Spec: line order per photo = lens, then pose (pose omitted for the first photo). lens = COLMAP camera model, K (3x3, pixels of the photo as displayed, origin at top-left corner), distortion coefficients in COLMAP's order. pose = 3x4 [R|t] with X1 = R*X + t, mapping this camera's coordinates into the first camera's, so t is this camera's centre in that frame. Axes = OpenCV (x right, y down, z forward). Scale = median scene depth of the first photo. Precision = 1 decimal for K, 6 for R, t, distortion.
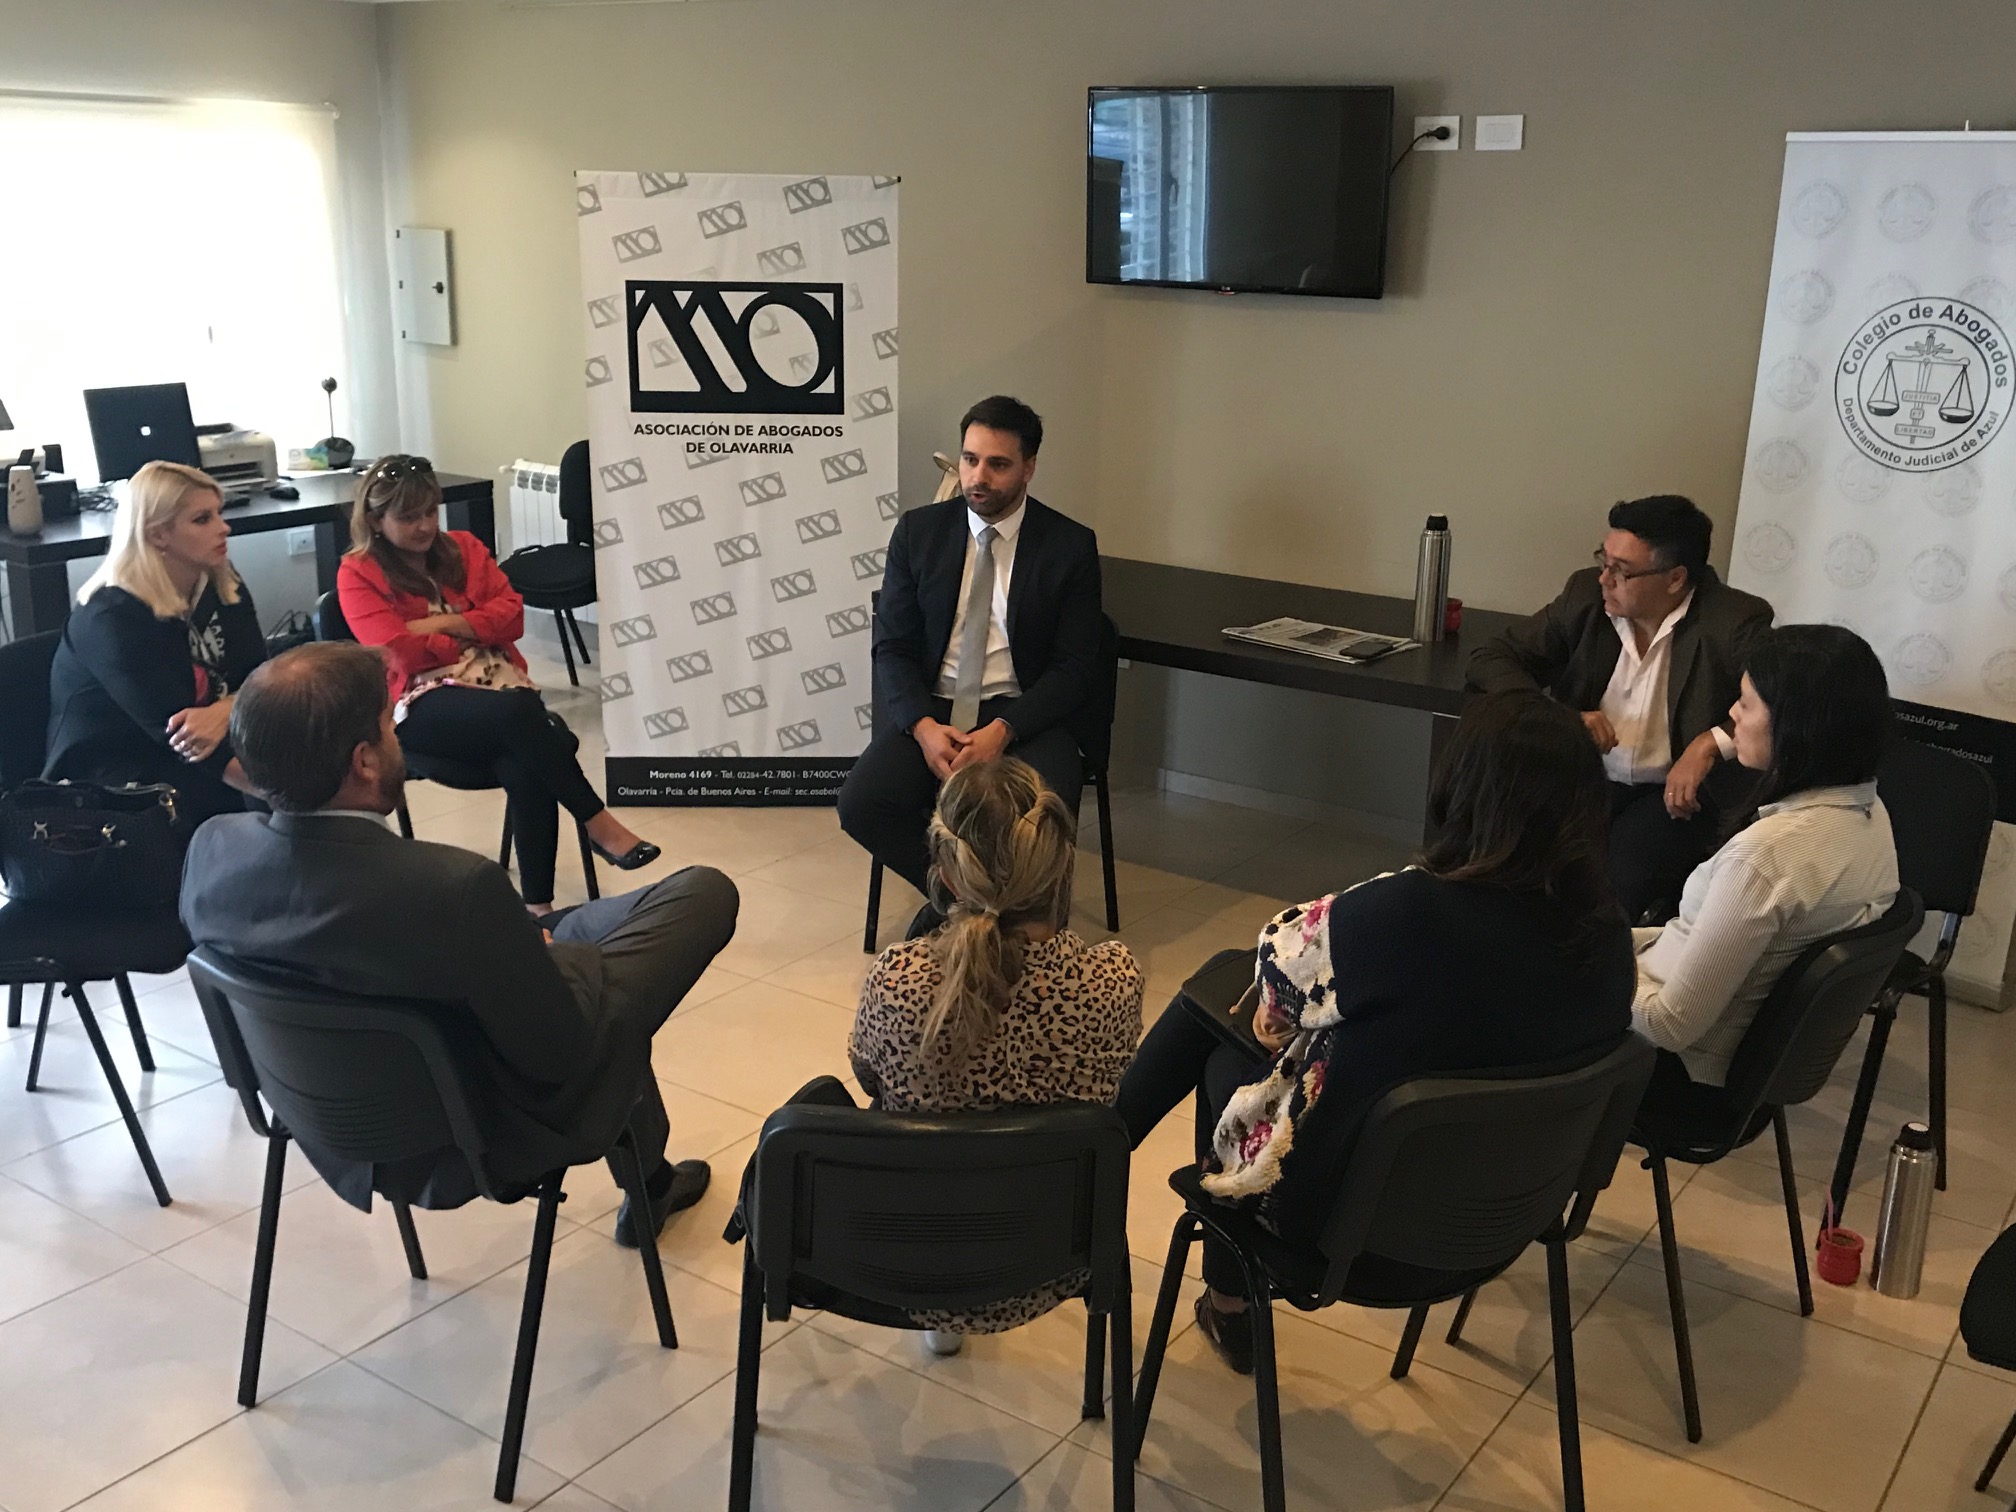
lens RADIAL K [[1998.9, 0, 1058.2], [0, 1998.9, 752.9], [0, 0, 1]] dist [0.068713, -0.227574]
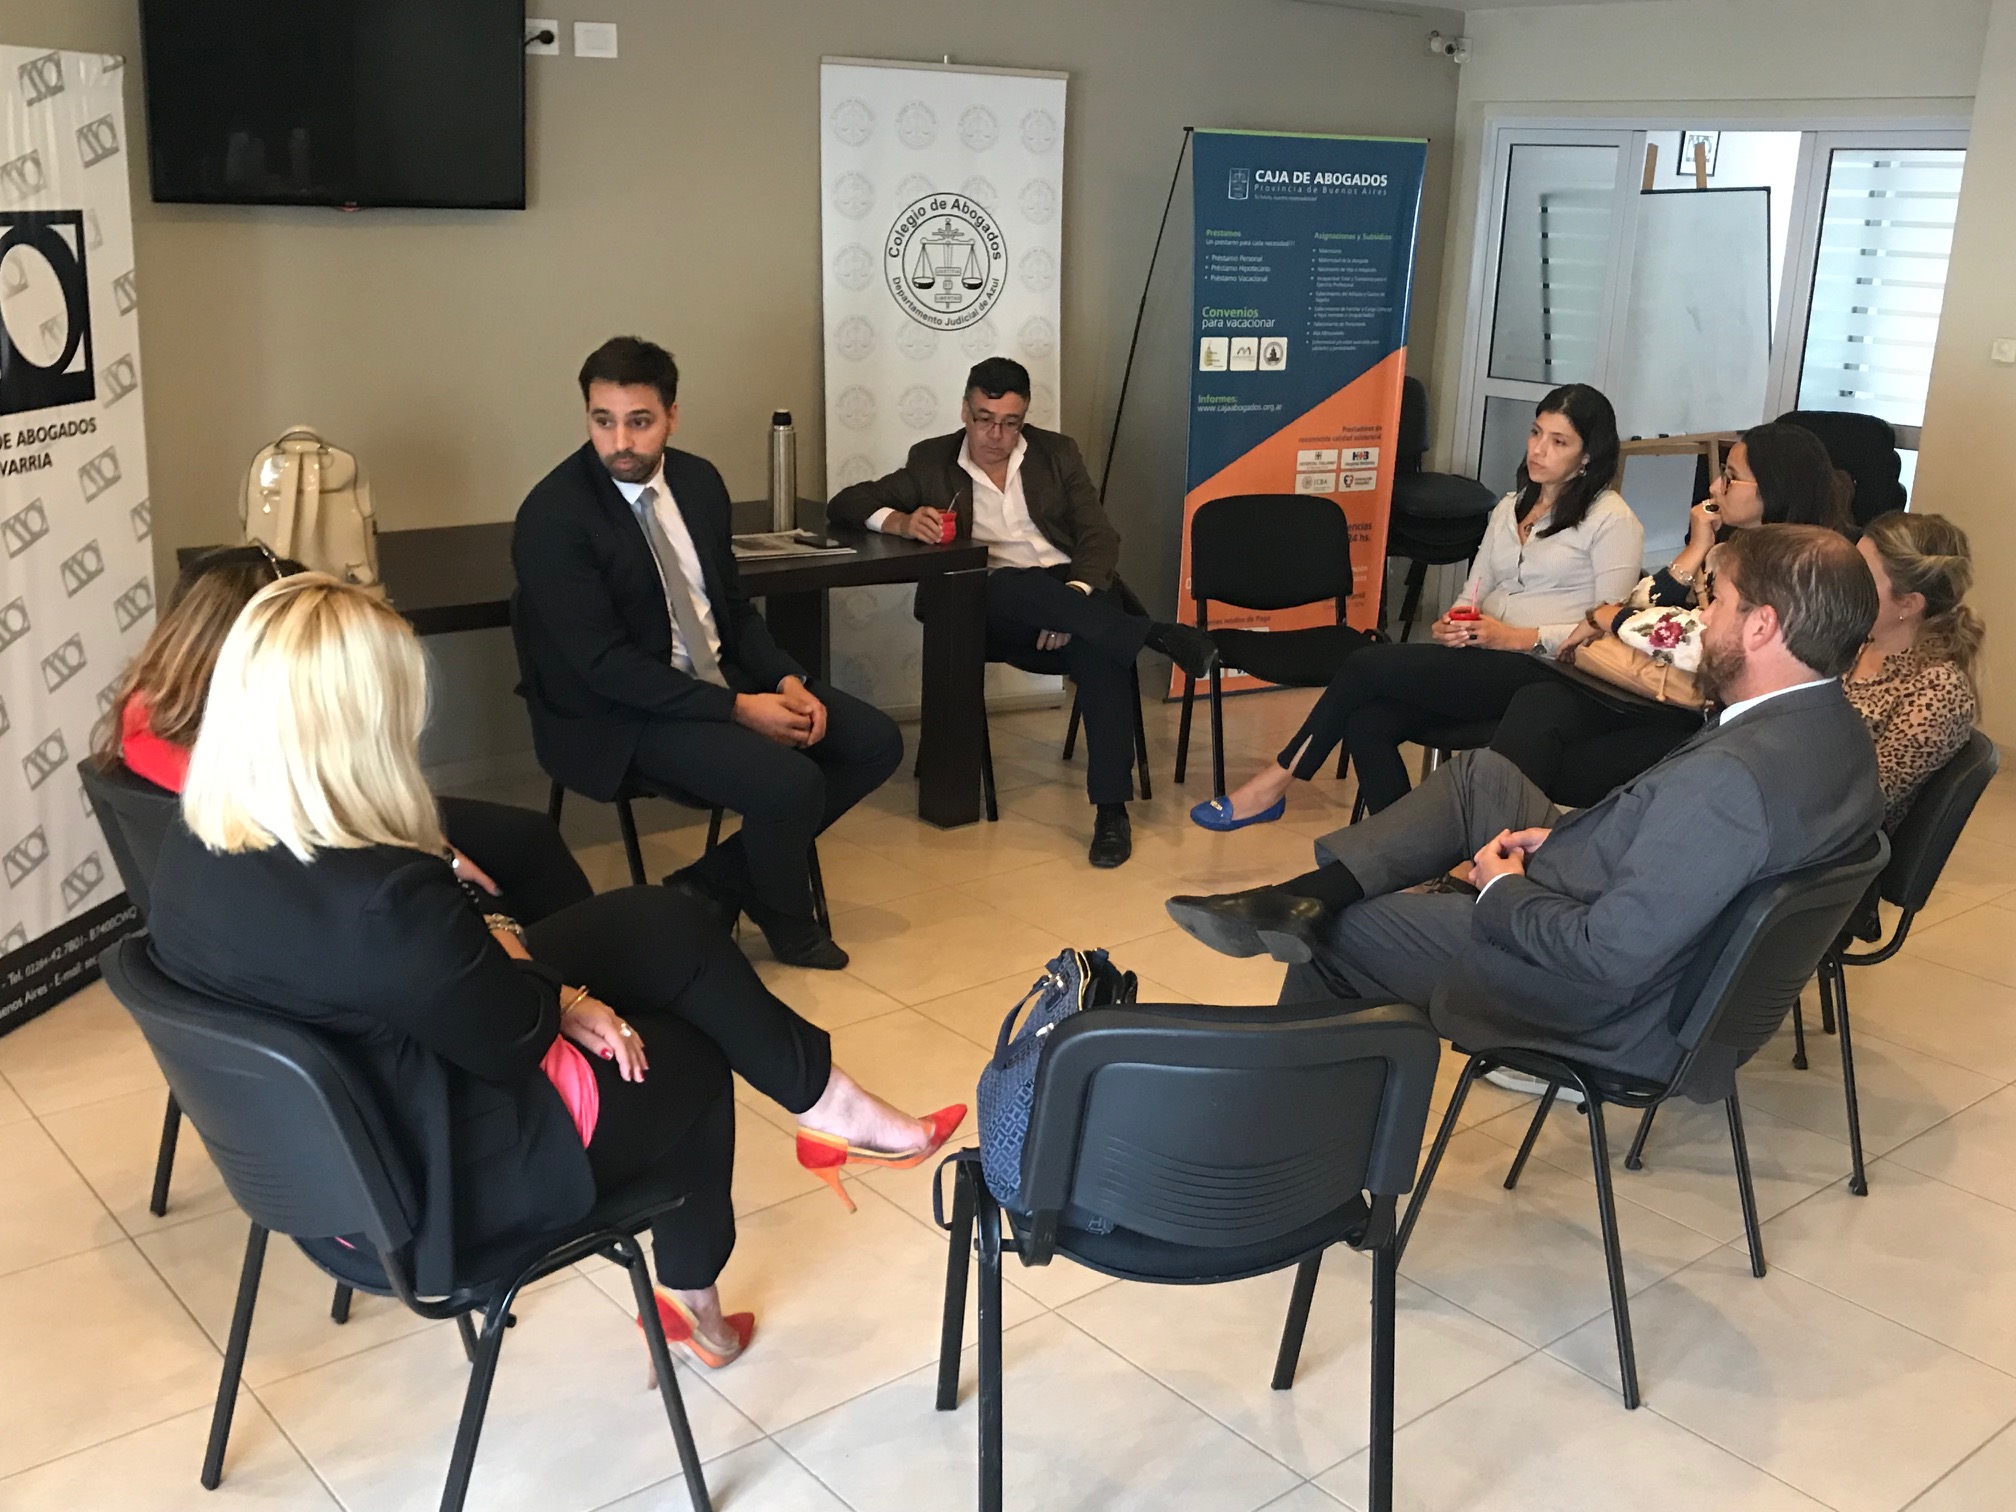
lens RADIAL K [[1993.4, 0, 1011.2], [0, 1993.4, 676.6], [0, 0, 1]] dist [-0.001328, 0.020263]
pose [[0.276114, -0.248592, 0.928420, -0.693902], [0.227817, 0.955371, 0.188055, -0.138386], [-0.933735, 0.159586, 0.320425, 0.514344]]
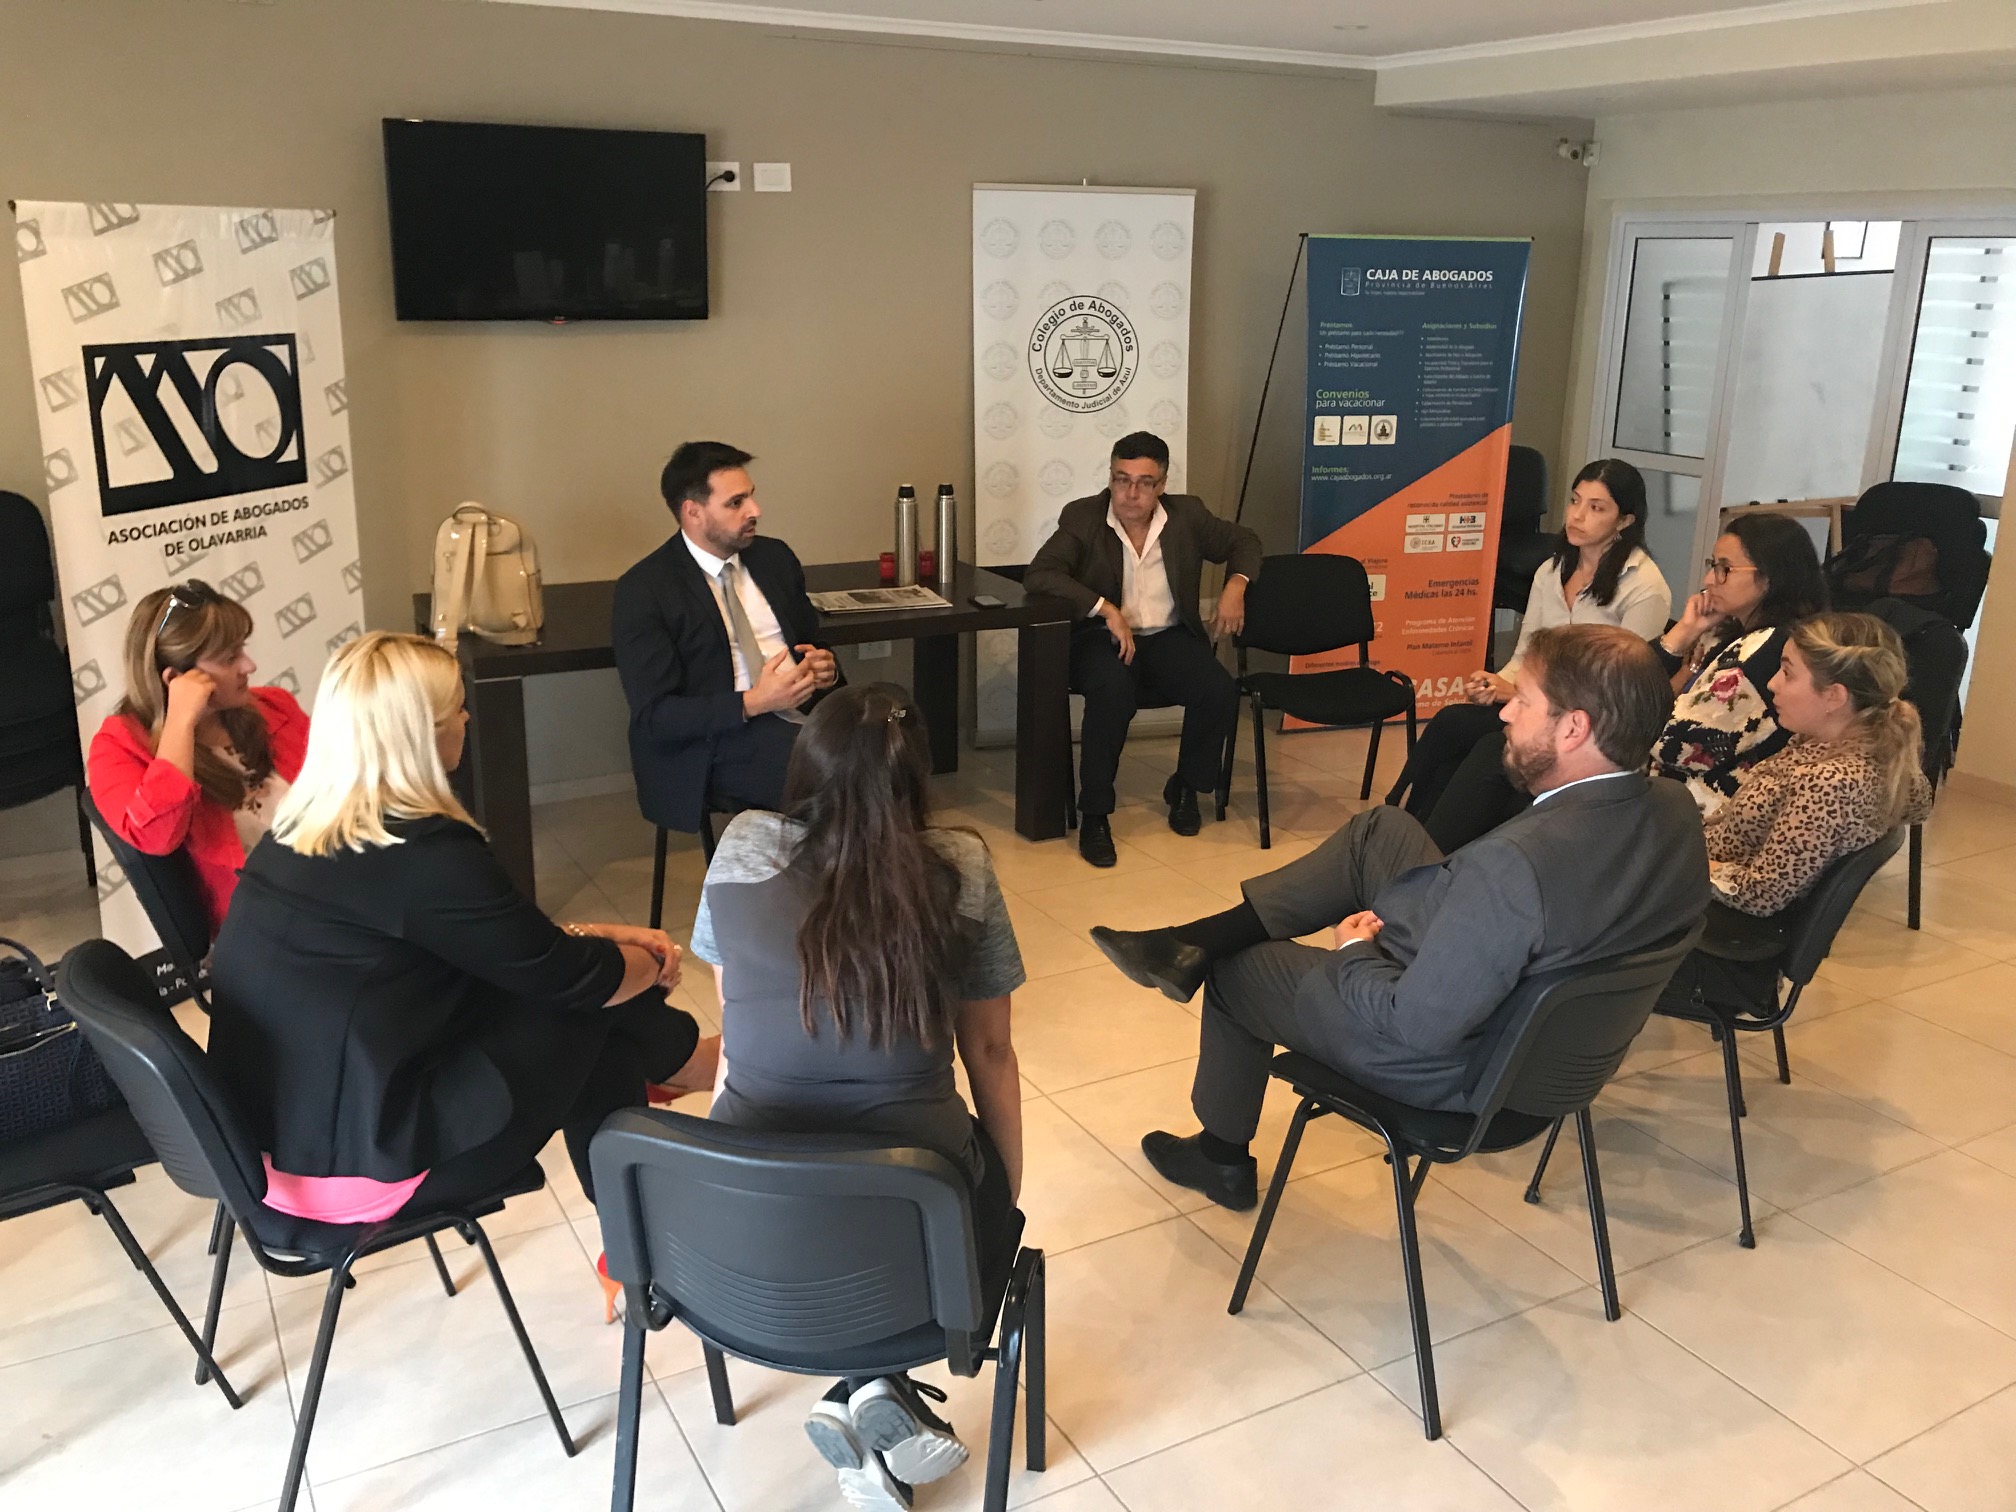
lens RADIAL K [[1650.0, 0, 1004.7], [0, 1650.0, 683.8], [0, 0, 1]] dist [0.007302, 0.003485]
pose [[0.455466, -0.242302, 0.856645, -0.617330], [0.233612, 0.961058, 0.147627, -0.122995], [-0.859055, 0.132884, 0.494334, 0.407447]]
